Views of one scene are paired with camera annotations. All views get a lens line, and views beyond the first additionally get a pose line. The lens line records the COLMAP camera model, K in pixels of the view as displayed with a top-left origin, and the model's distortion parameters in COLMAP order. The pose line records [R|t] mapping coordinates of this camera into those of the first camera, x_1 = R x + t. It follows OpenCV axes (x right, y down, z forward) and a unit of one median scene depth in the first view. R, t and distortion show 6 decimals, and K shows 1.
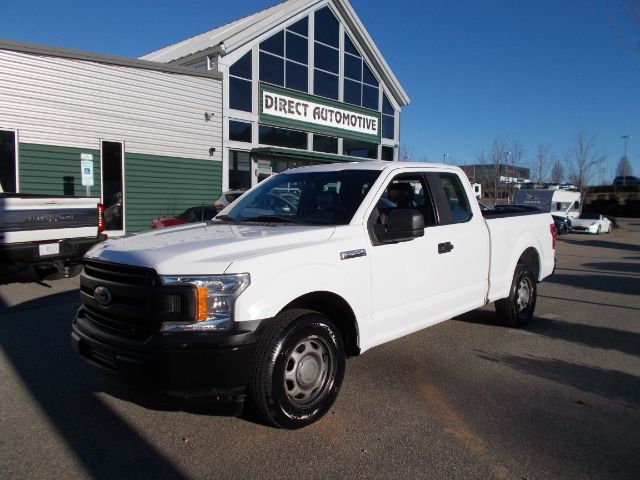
lens RADIAL K [[498.9, 0, 318.4], [0, 498.9, 241.5], [0, 0, 1]] dist [0.003258, 0.021364]
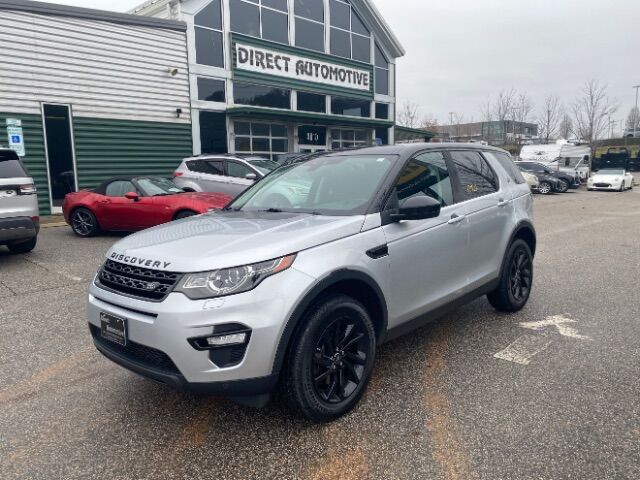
lens RADIAL K [[498.9, 0, 326.7], [0, 498.9, 237.1], [0, 0, 1]] dist [0.003258, 0.021364]
pose [[0.999465, -0.032676, -0.001439, 0.038042], [0.032701, 0.997413, 0.064019, -0.007098], [-0.000657, -0.064032, 0.997948, 0.080035]]
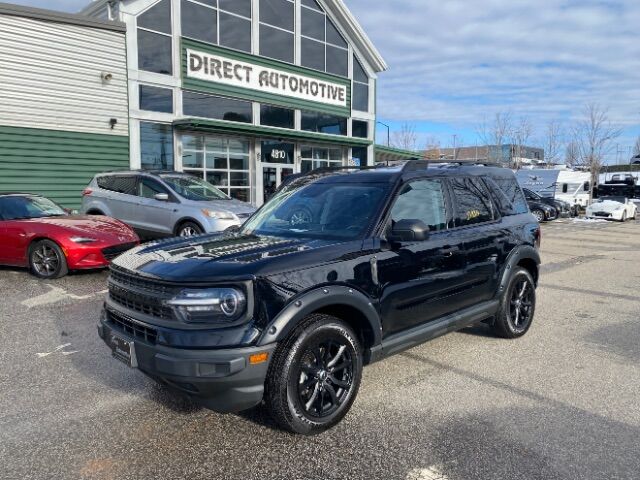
lens RADIAL K [[498.9, 0, 318.5], [0, 498.9, 242.1], [0, 0, 1]] dist [0.003258, 0.021364]
pose [[0.999661, -0.005971, -0.025357, 0.109878], [0.006834, 0.999396, 0.034072, -0.014201], [0.025138, -0.034234, 0.999098, 0.172071]]
